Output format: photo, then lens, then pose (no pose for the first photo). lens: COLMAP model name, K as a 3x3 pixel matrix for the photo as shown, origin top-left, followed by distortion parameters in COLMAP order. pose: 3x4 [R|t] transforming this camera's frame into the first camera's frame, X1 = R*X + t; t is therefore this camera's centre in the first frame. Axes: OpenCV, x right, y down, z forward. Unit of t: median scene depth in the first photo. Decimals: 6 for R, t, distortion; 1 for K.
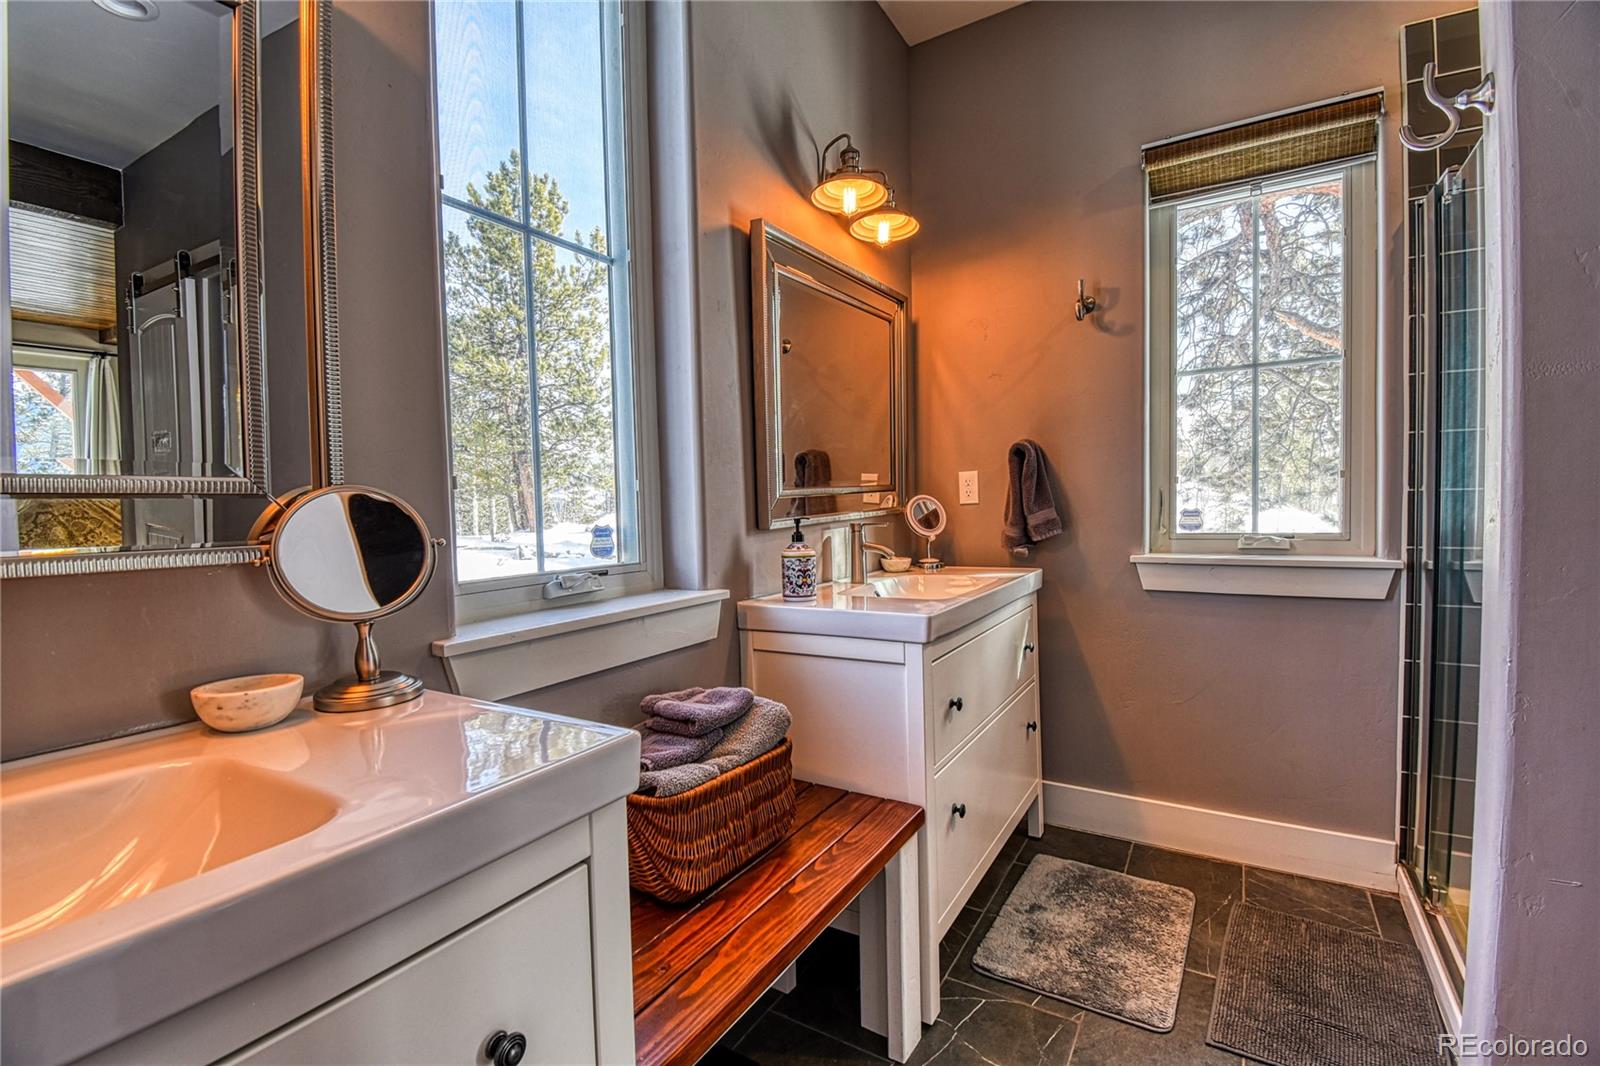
lens RADIAL K [[701.7, 0, 797.8], [0, 701.7, 536.8], [0, 0, 1]] dist [-0.001901, -0.014254]
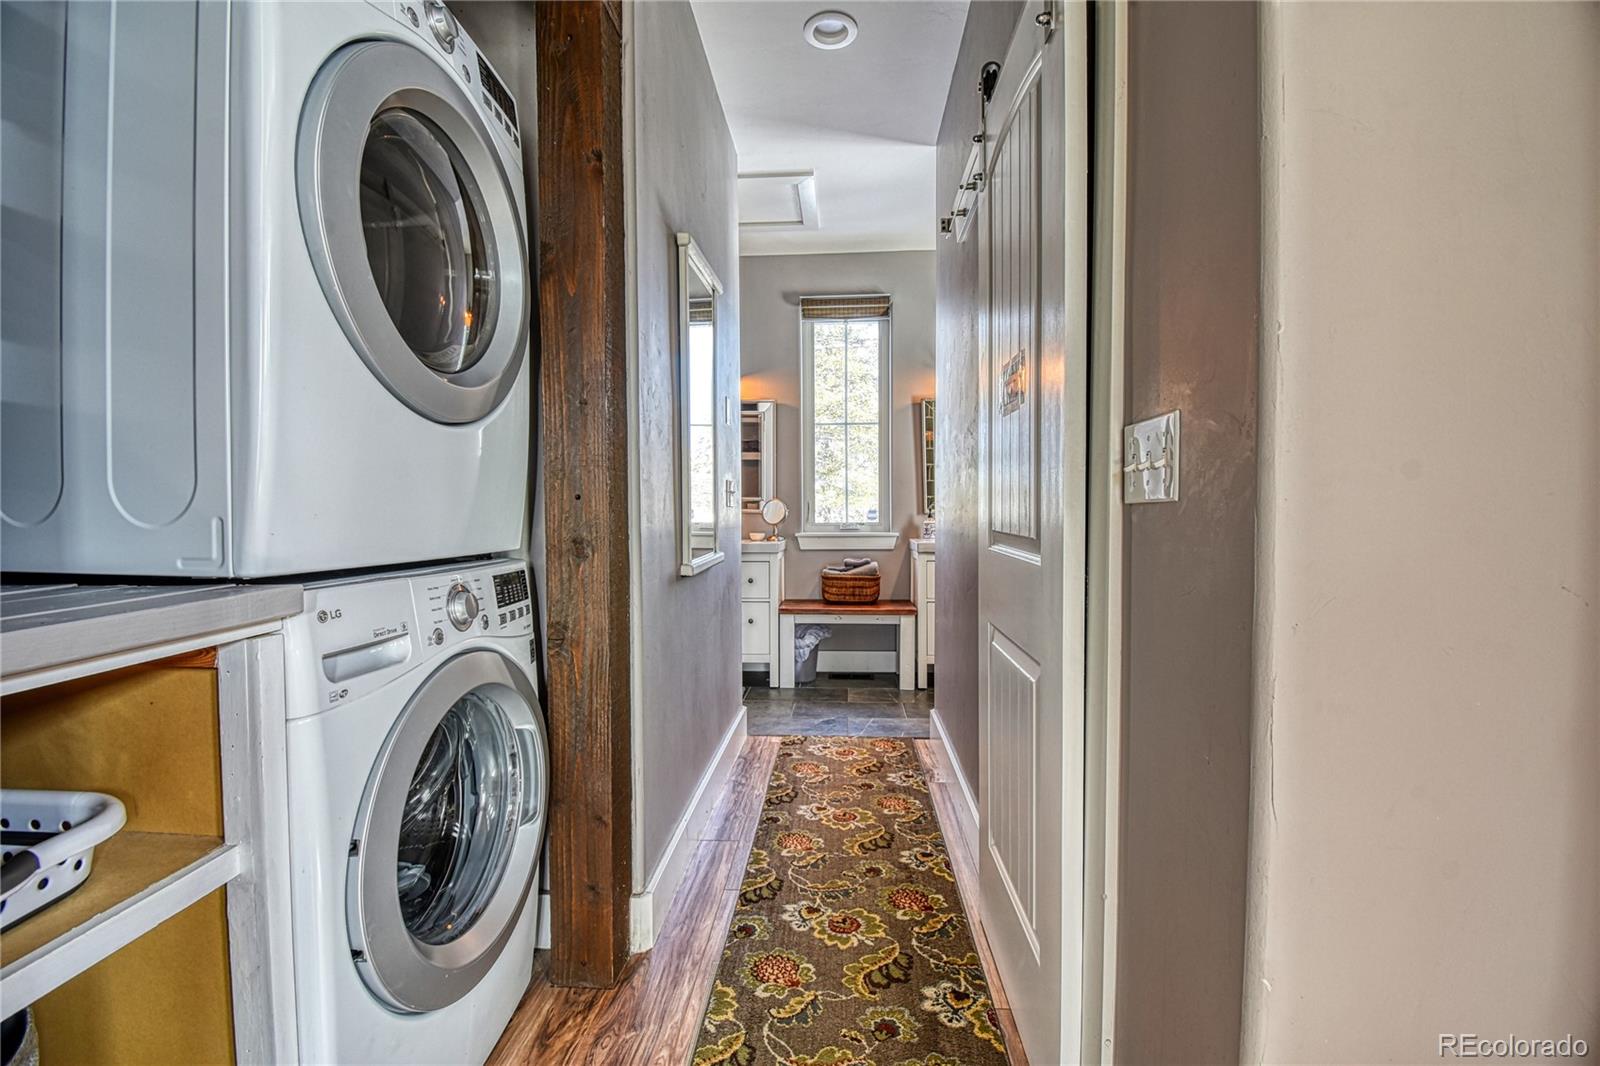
lens RADIAL K [[707.4, 0, 800.6], [0, 707.4, 534.1], [0, 0, 1]] dist [0.017789, -0.024606]
pose [[0.466882, 0.051109, -0.882841, 2.440662], [-0.044641, 0.998418, 0.034192, -0.001902], [0.883192, 0.023448, 0.468425, -0.771740]]
